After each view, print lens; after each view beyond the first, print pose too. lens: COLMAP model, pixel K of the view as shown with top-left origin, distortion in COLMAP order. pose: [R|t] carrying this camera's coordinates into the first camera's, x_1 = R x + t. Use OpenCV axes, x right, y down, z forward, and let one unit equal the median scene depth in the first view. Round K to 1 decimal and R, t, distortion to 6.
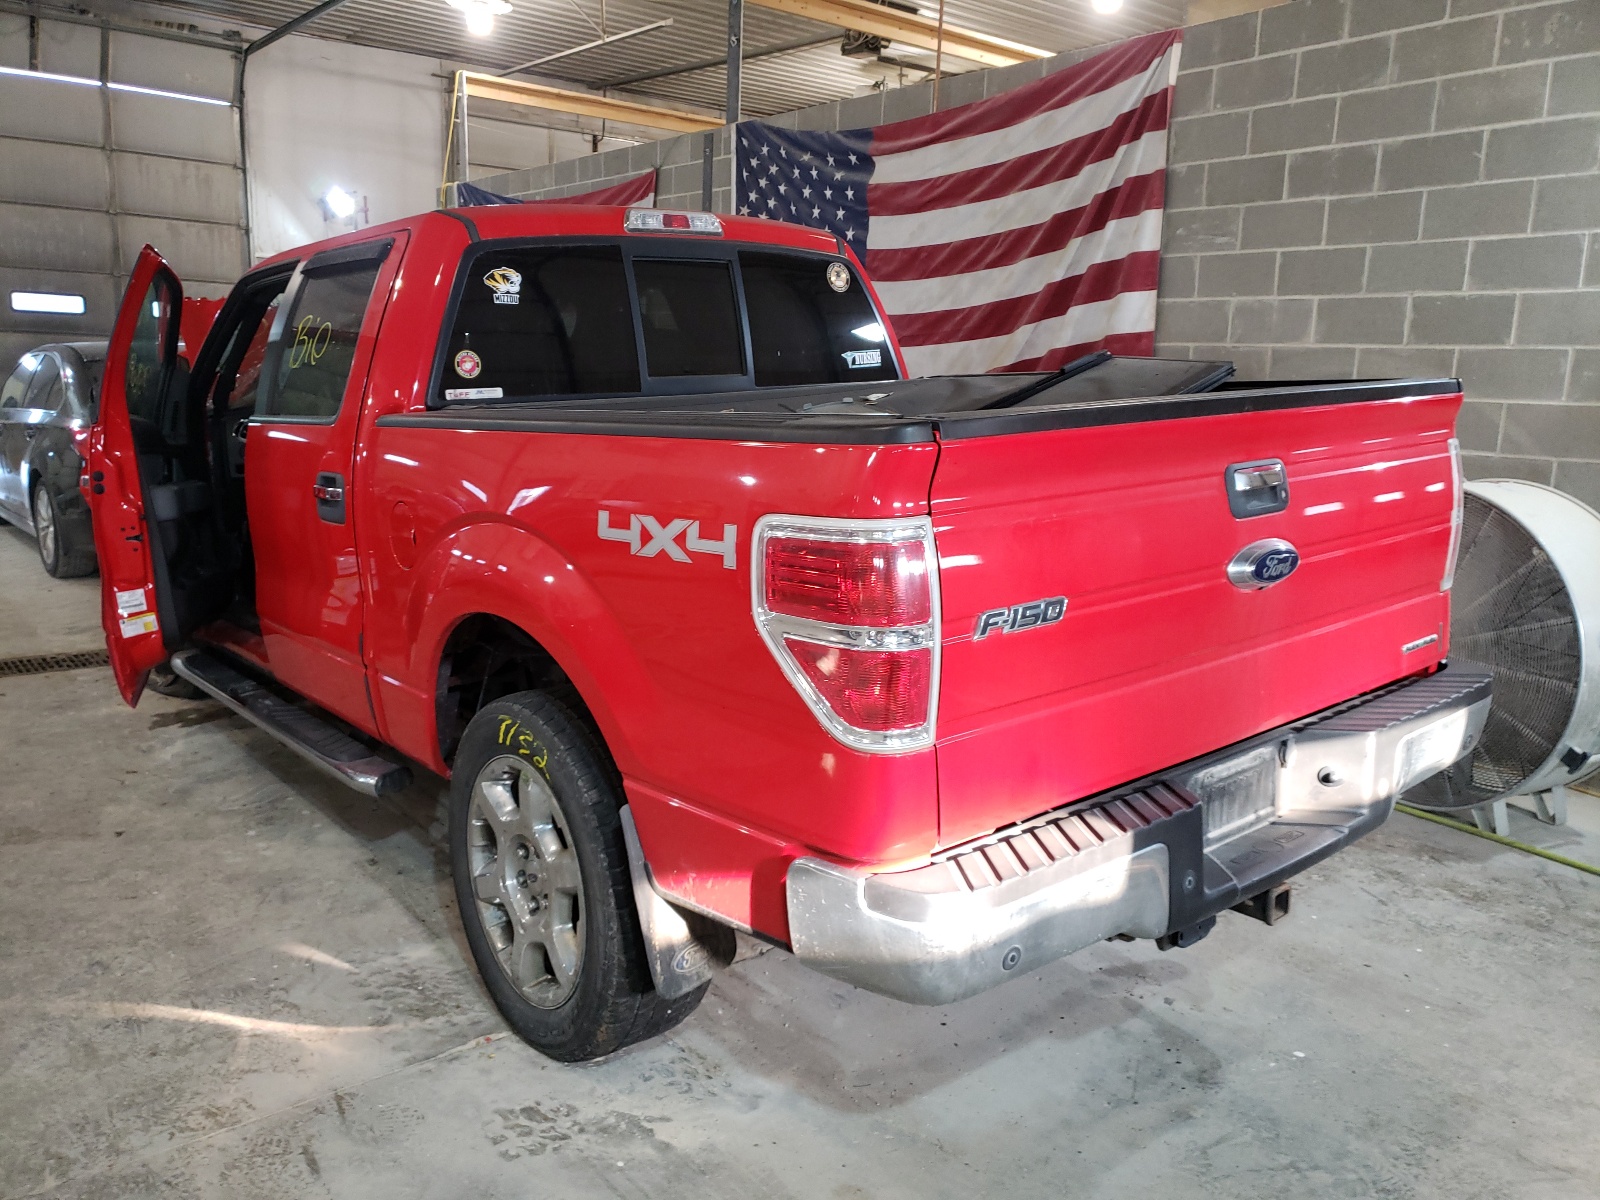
lens RADIAL K [[1233.2, 0, 806.0], [0, 1233.2, 598.3], [0, 0, 1]] dist [0.040163, -0.040924]
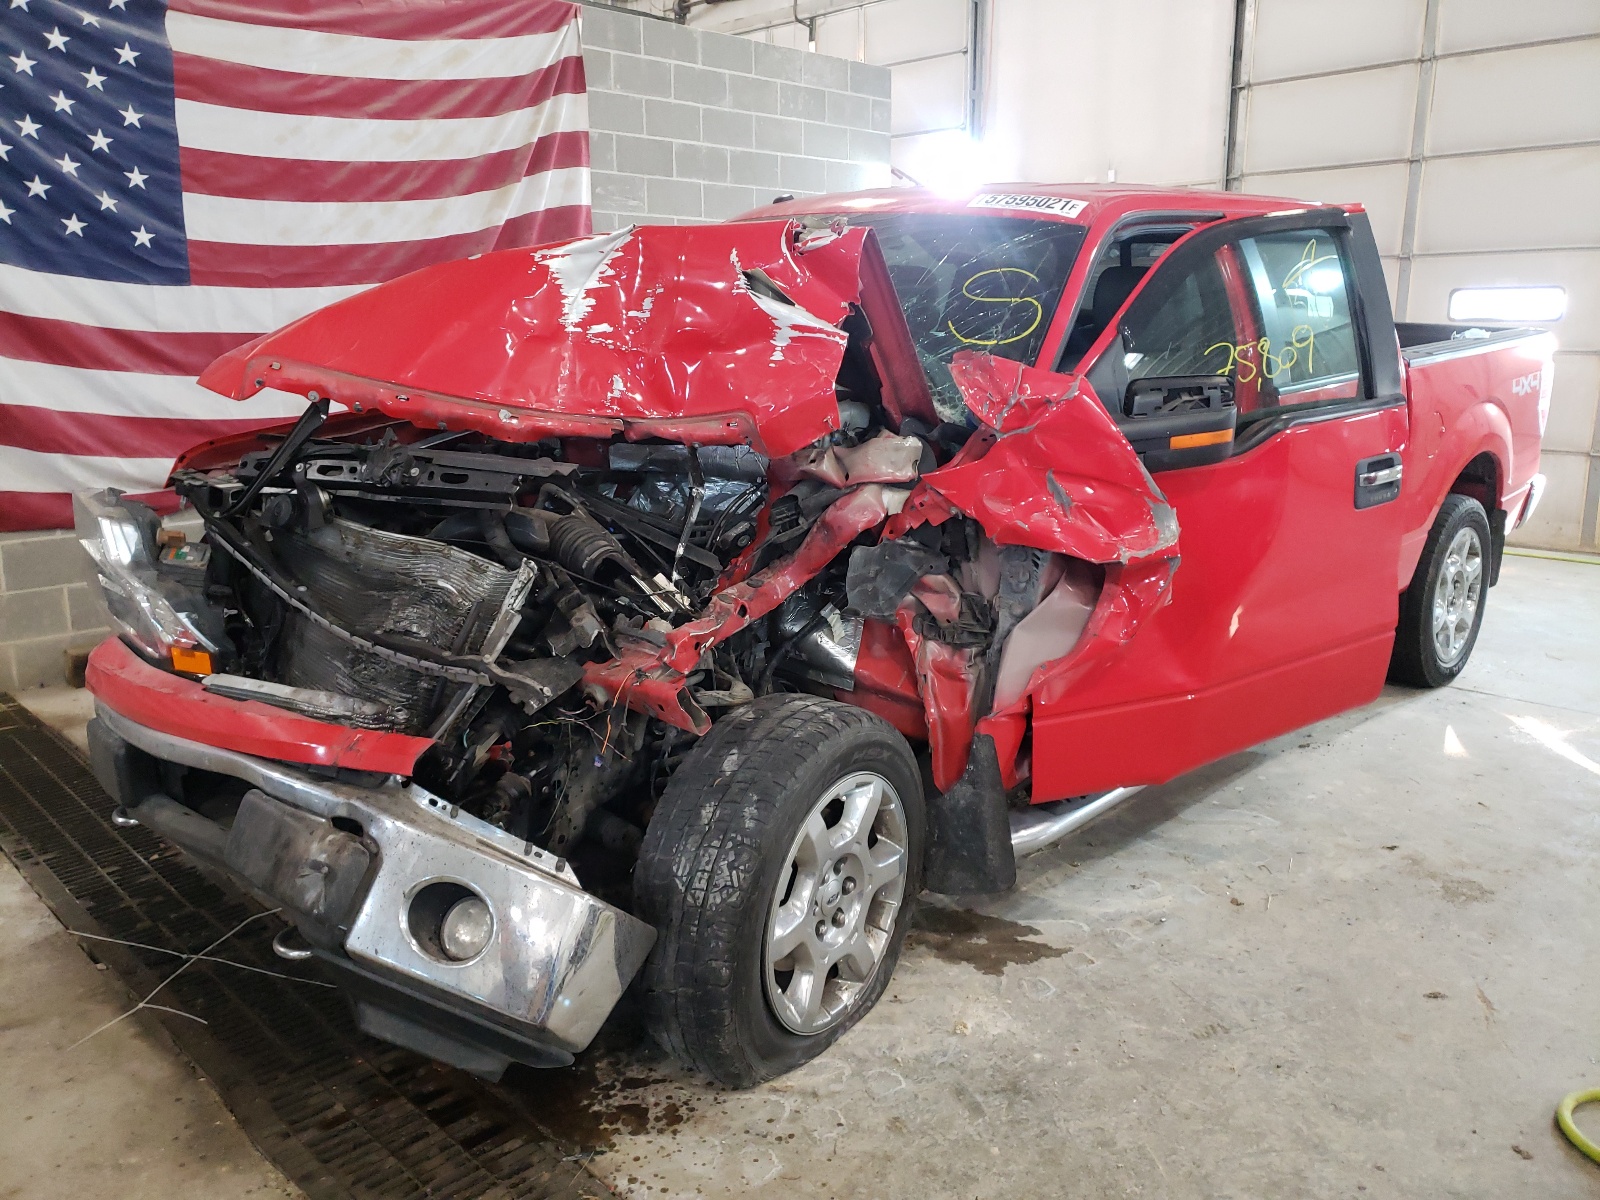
lens RADIAL K [[1233.2, 0, 767.2], [0, 1233.2, 600.6], [0, 0, 1]] dist [0.040163, -0.040924]
pose [[-0.080051, -0.255386, 0.963520, -0.931540], [0.184414, 0.946140, 0.266101, -0.219829], [-0.979583, 0.198988, -0.028642, 0.986187]]
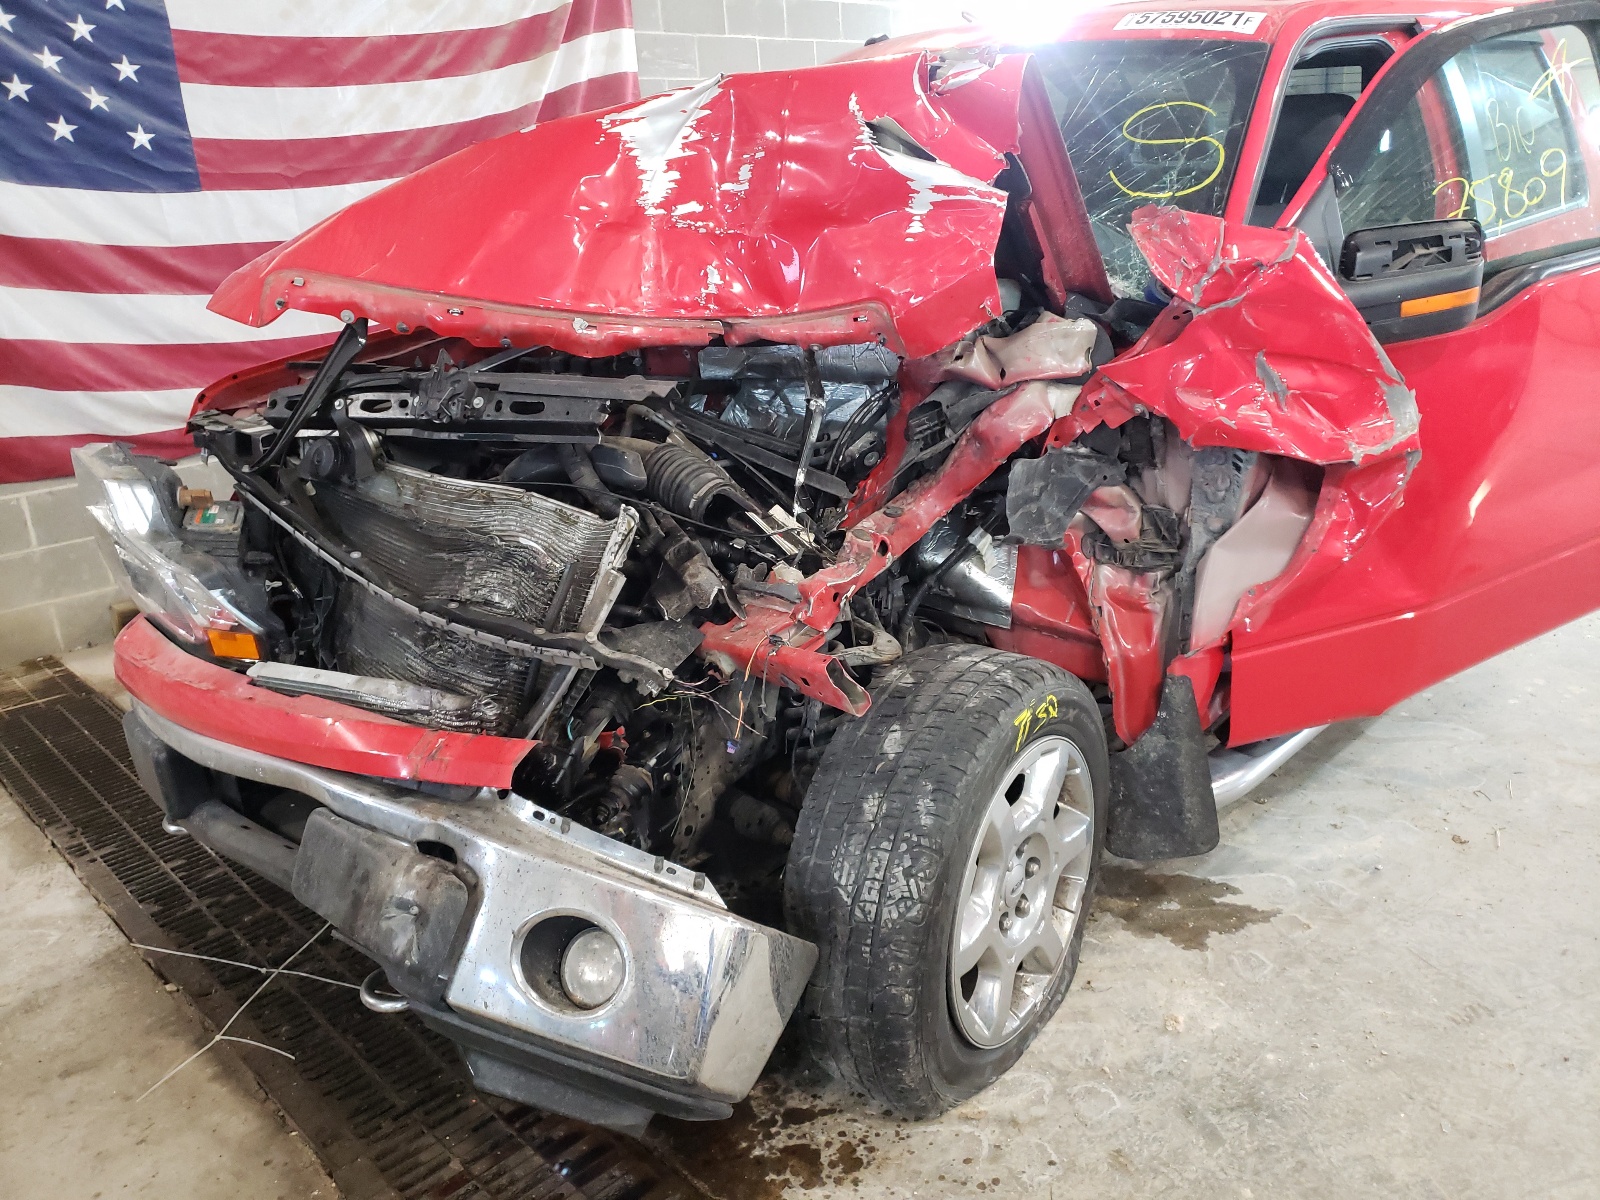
lens RADIAL K [[1233.2, 0, 809.6], [0, 1233.2, 600.5], [0, 0, 1]] dist [0.040163, -0.040924]
pose [[-0.082837, -0.339580, 0.936922, -0.843047], [0.243933, 0.904645, 0.349448, -0.219446], [-0.966248, 0.257494, 0.007897, 1.007978]]
